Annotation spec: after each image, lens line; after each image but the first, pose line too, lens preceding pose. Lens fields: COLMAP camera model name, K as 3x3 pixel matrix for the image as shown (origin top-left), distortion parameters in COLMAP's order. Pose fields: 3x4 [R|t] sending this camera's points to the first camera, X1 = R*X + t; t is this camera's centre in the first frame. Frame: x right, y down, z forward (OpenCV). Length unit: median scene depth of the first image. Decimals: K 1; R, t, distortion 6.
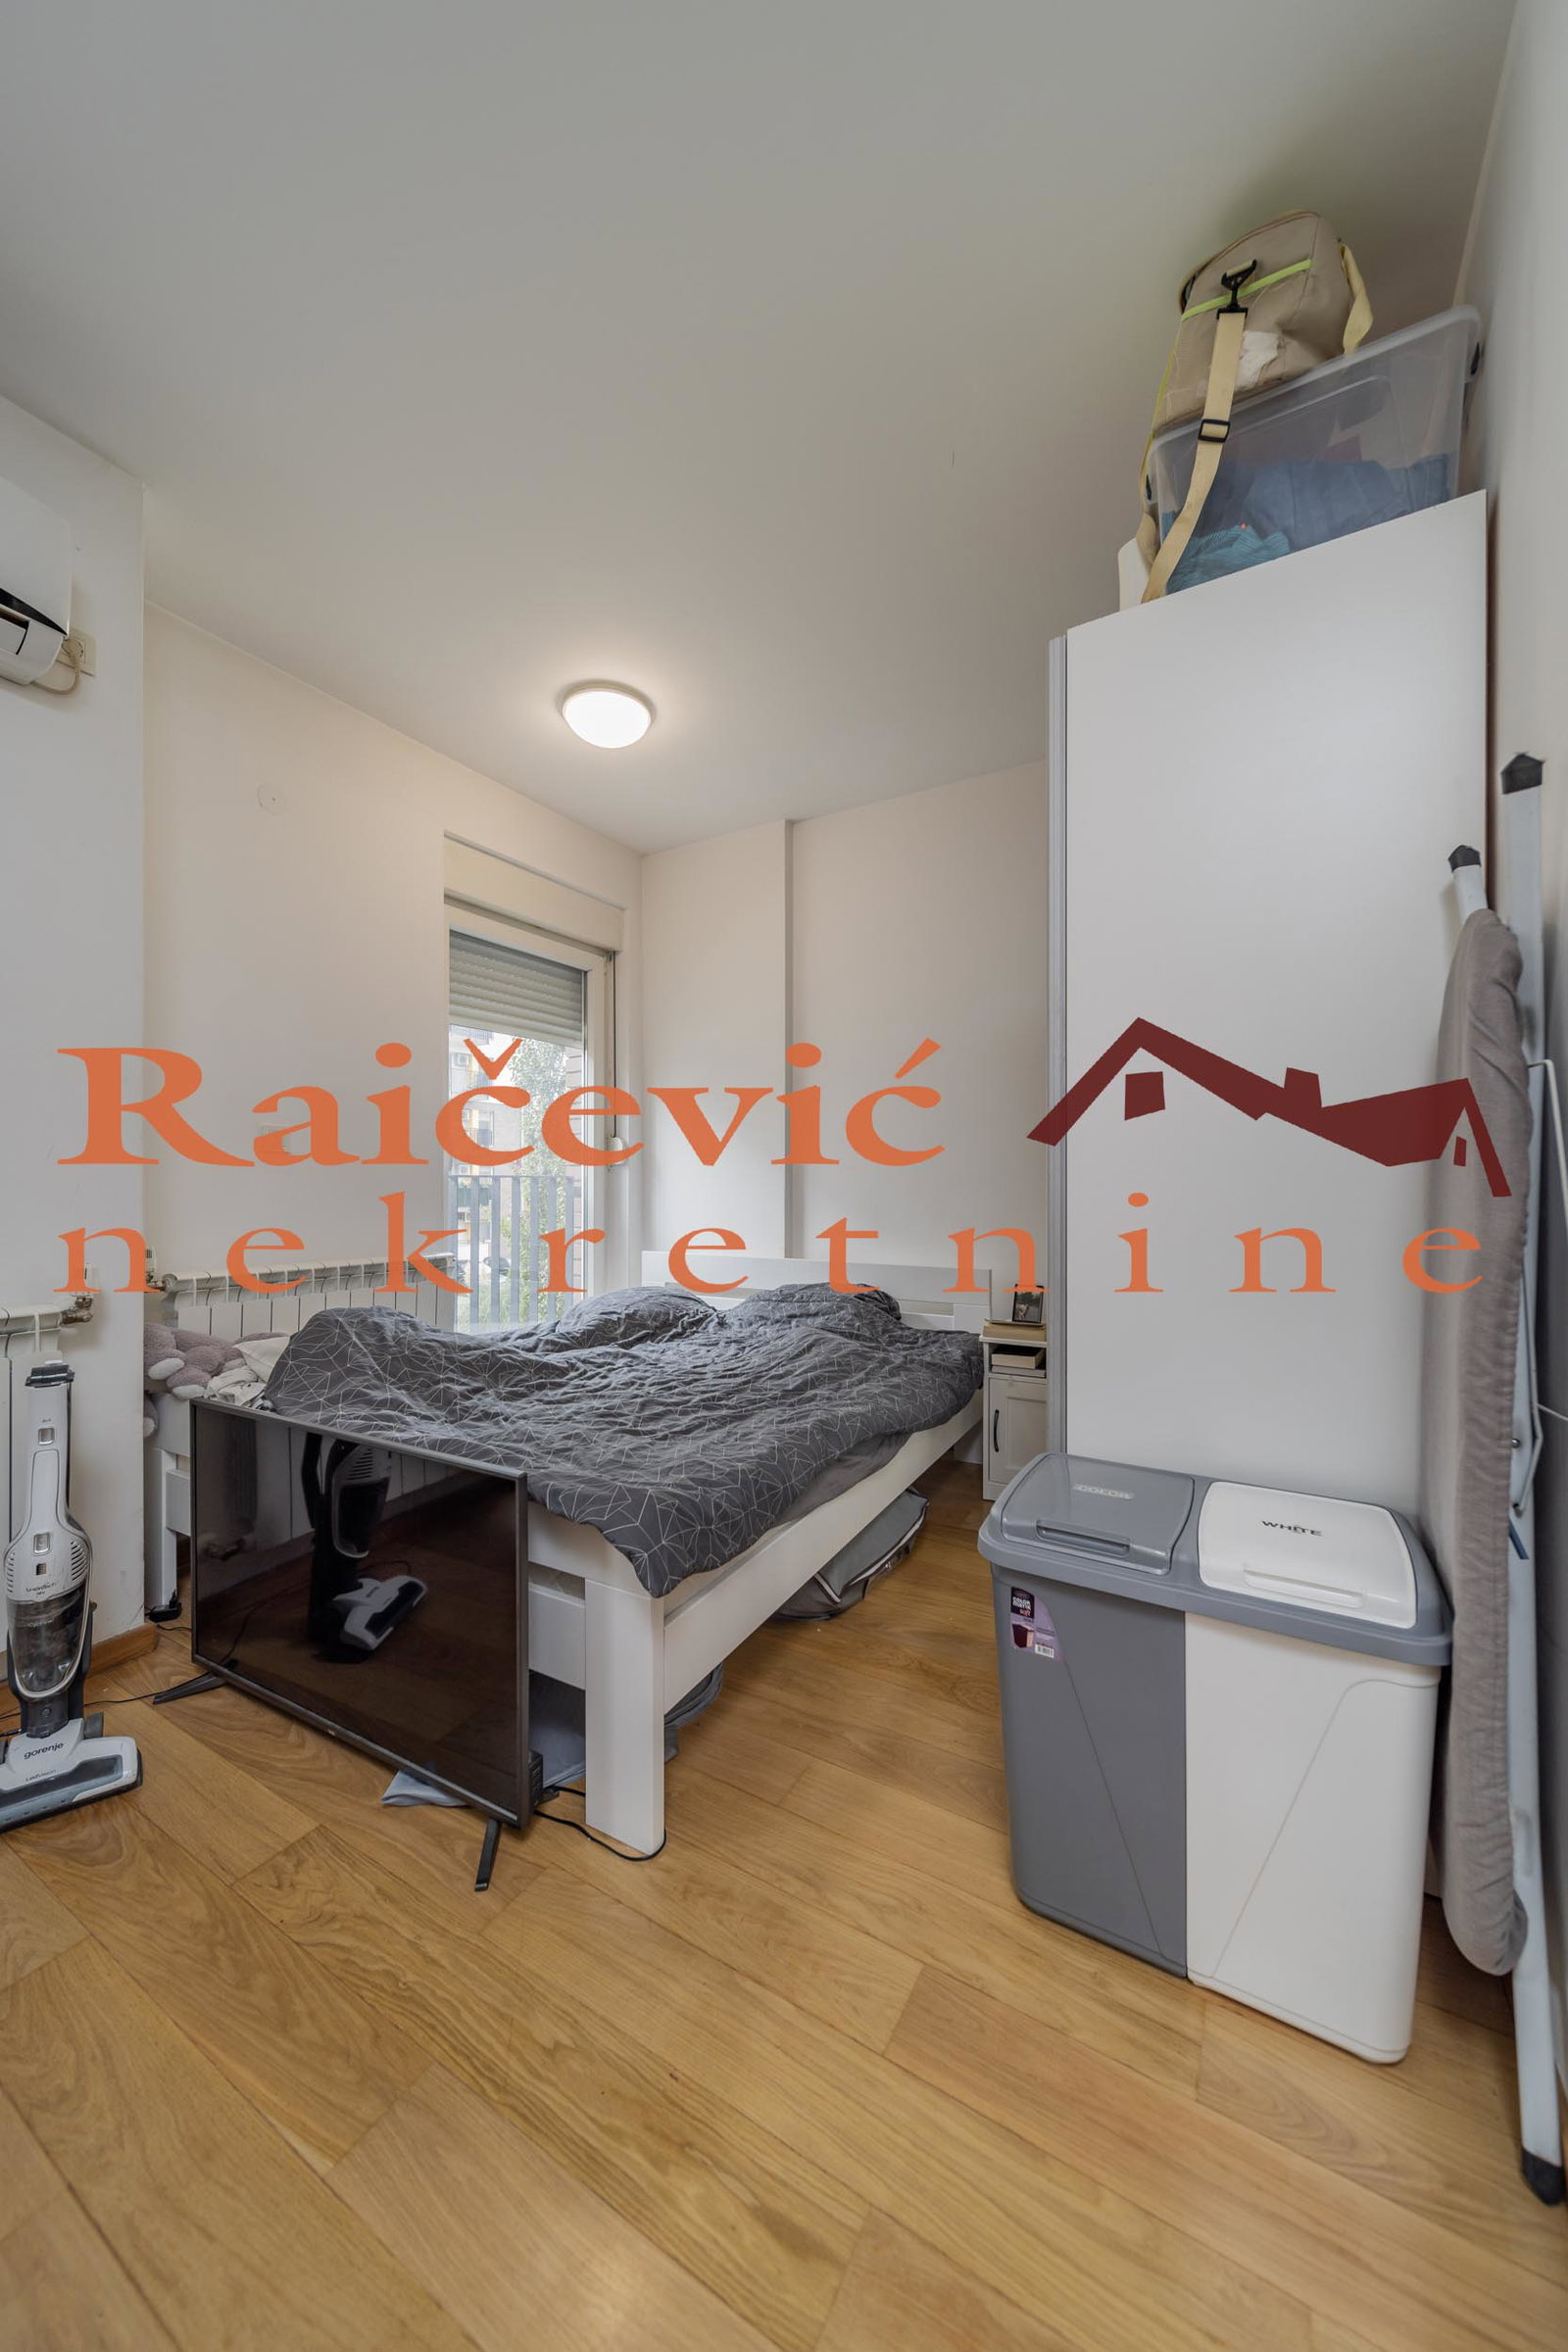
lens RADIAL K [[819.5, 0, 782.9], [0, 819.5, 1180.5], [0, 0, 1]] dist [0.005791, -0.000427]
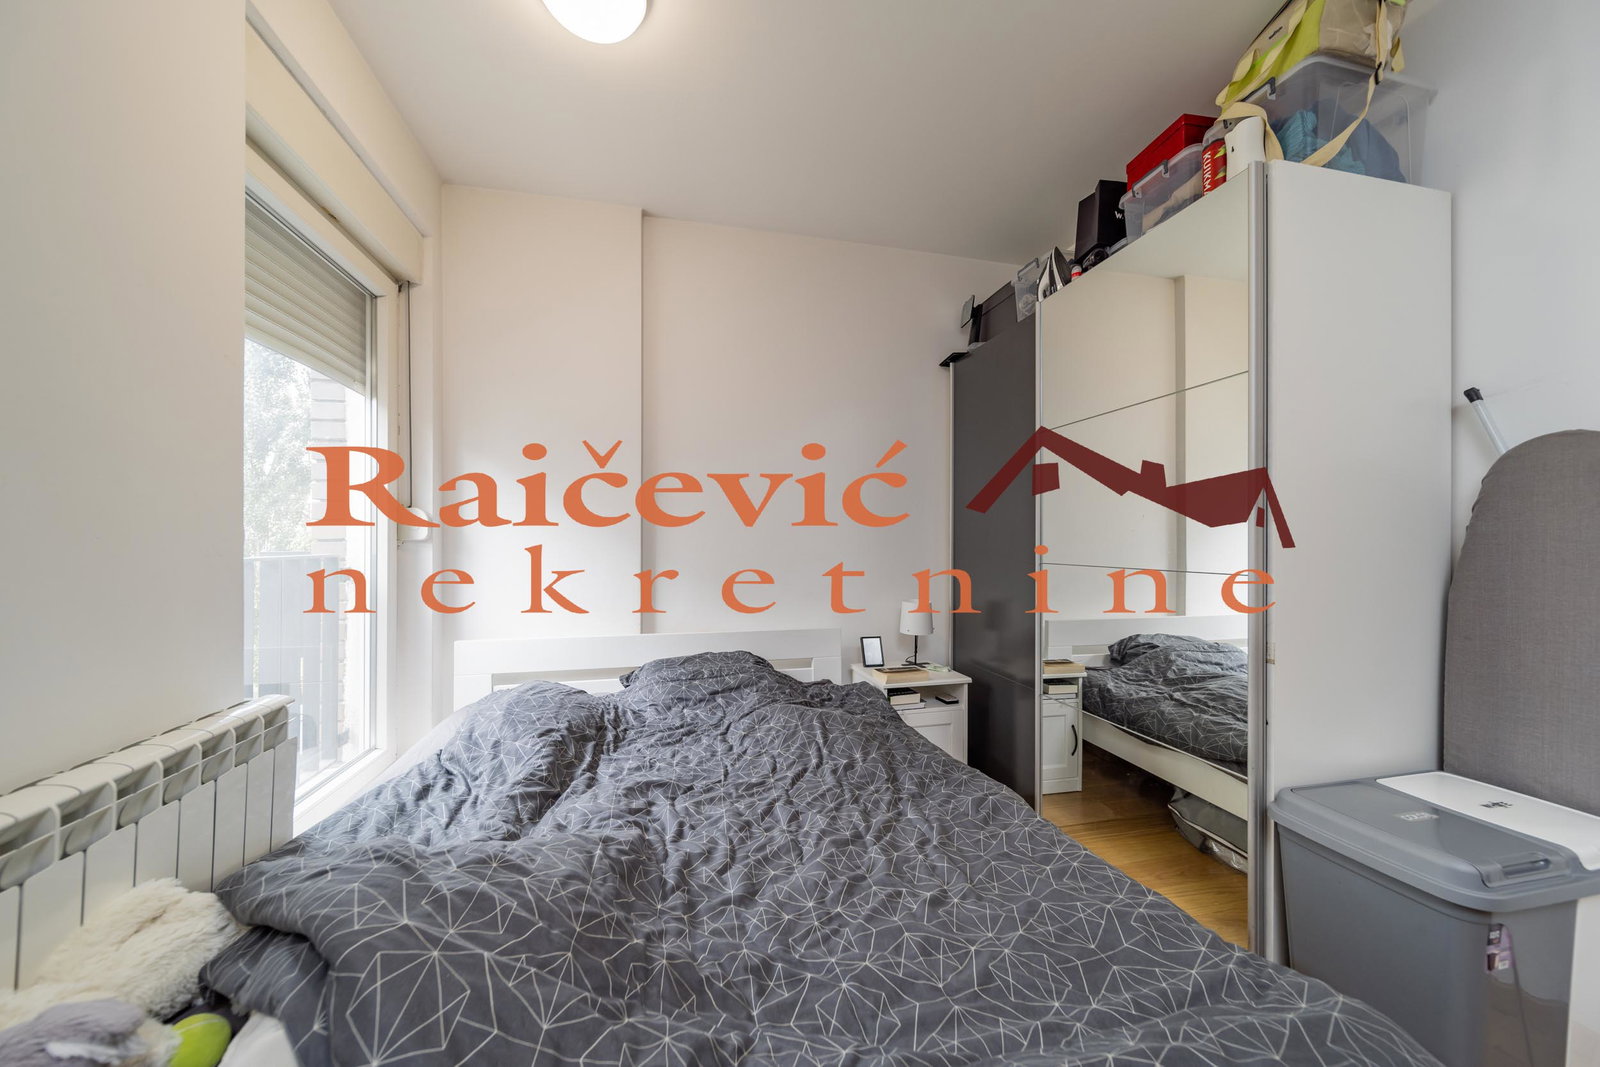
lens RADIAL K [[557.5, 0, 800.8], [0, 557.5, 537.9], [0, 0, 1]] dist [0.005791, -0.000427]
pose [[0.725545, 0.006443, 0.688145, -0.362215], [-0.003957, 0.999979, -0.005190, -0.024204], [-0.688163, 0.001043, 0.725555, 0.382412]]
